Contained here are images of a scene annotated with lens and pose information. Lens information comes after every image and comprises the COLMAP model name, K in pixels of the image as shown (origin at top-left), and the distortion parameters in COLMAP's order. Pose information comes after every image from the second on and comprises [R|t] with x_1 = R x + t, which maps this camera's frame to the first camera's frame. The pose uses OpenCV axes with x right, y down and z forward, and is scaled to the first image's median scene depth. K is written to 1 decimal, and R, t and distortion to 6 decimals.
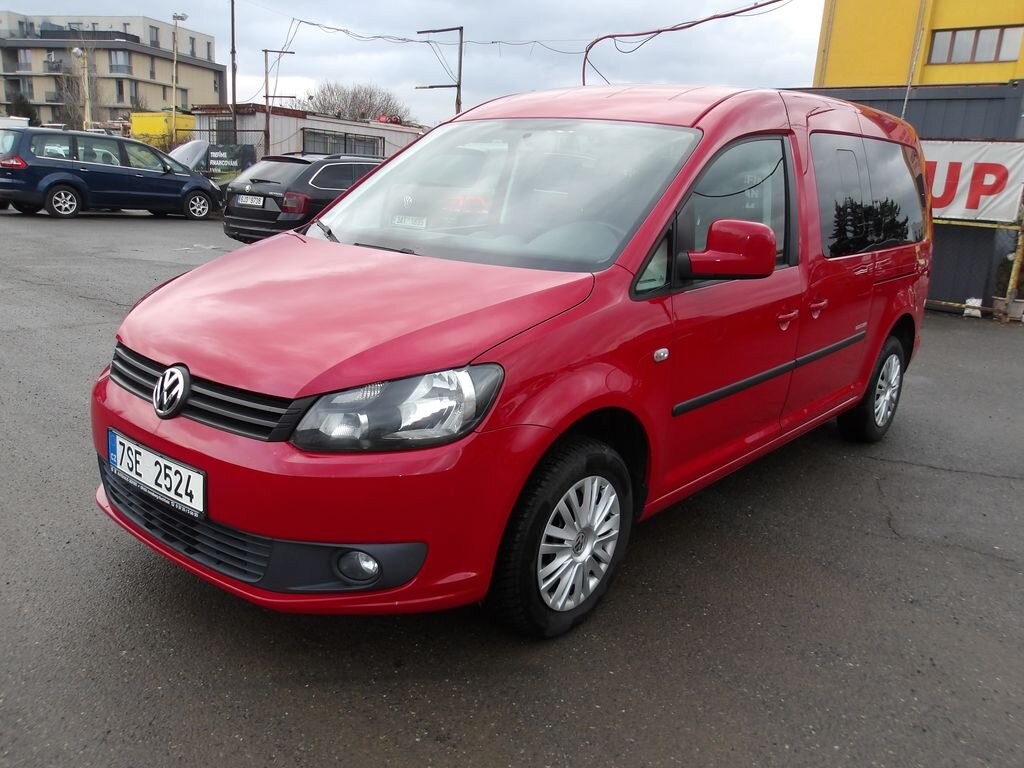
lens RADIAL K [[875.9, 0, 507.7], [0, 875.9, 382.1], [0, 0, 1]] dist [0.004706, 0.017063]
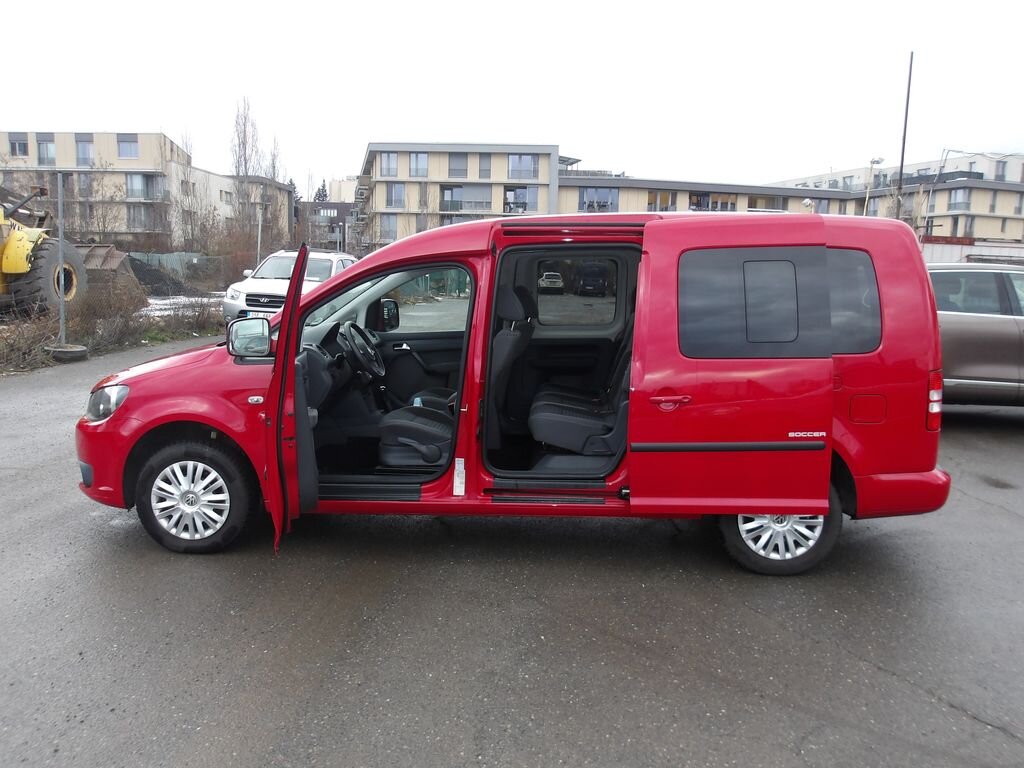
lens RADIAL K [[872.1, 0, 512.0], [0, 872.1, 384.0], [0, 0, 1]] dist [0.004131, -0.000109]
pose [[0.607901, 0.059188, -0.791803, 0.746492], [-0.173404, 0.983043, -0.059647, -0.019758], [0.774846, 0.173561, 0.607857, 0.170671]]
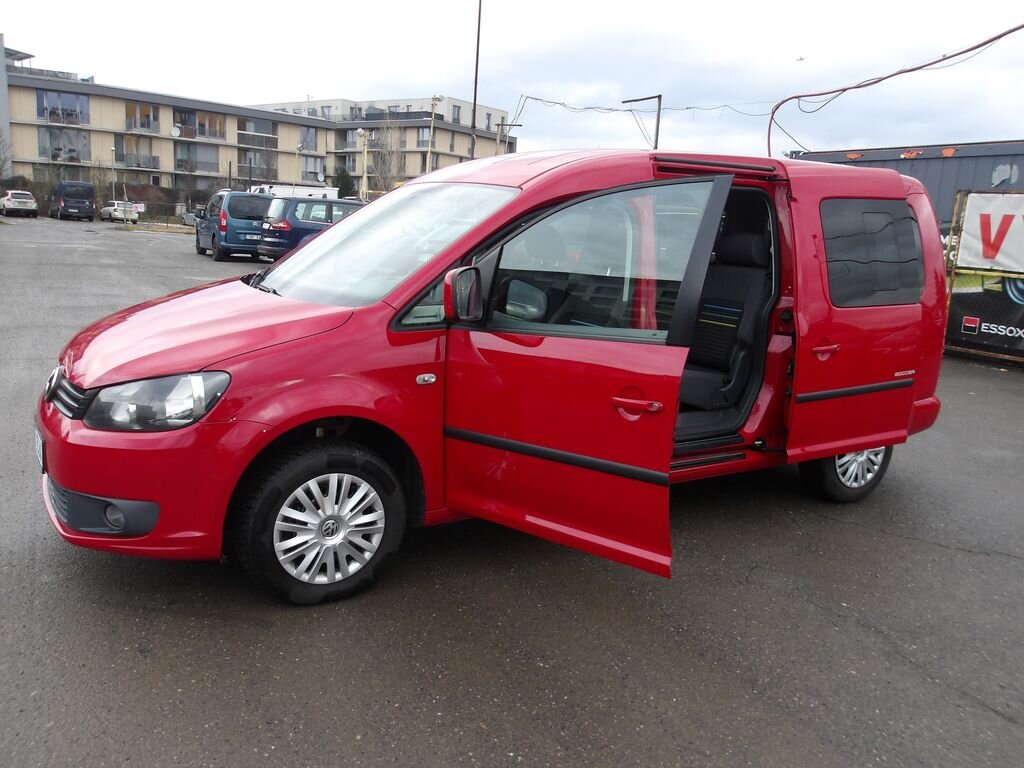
lens RADIAL K [[875.9, 0, 507.7], [0, 875.9, 382.1], [0, 0, 1]] dist [0.004706, 0.017063]
pose [[0.948549, 0.052074, -0.312318, 0.281126], [-0.073283, 0.995706, -0.056554, 0.013654], [0.308032, 0.076532, 0.948293, -0.033375]]
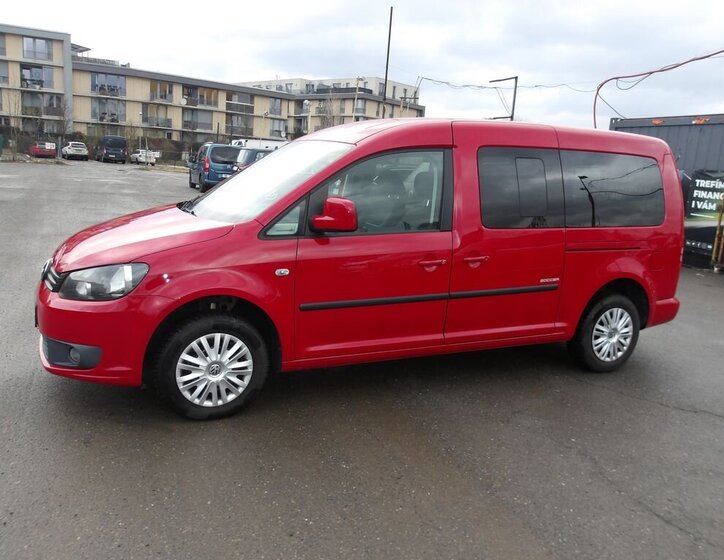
lens RADIAL K [[638.2, 0, 359.0], [0, 638.2, 278.0], [0, 0, 1]] dist [0.002602, 0.026267]
pose [[0.914617, 0.075699, -0.397173, 0.357215], [-0.107036, 0.992603, -0.057300, 0.015943], [0.389897, 0.094919, 0.915953, -0.044453]]
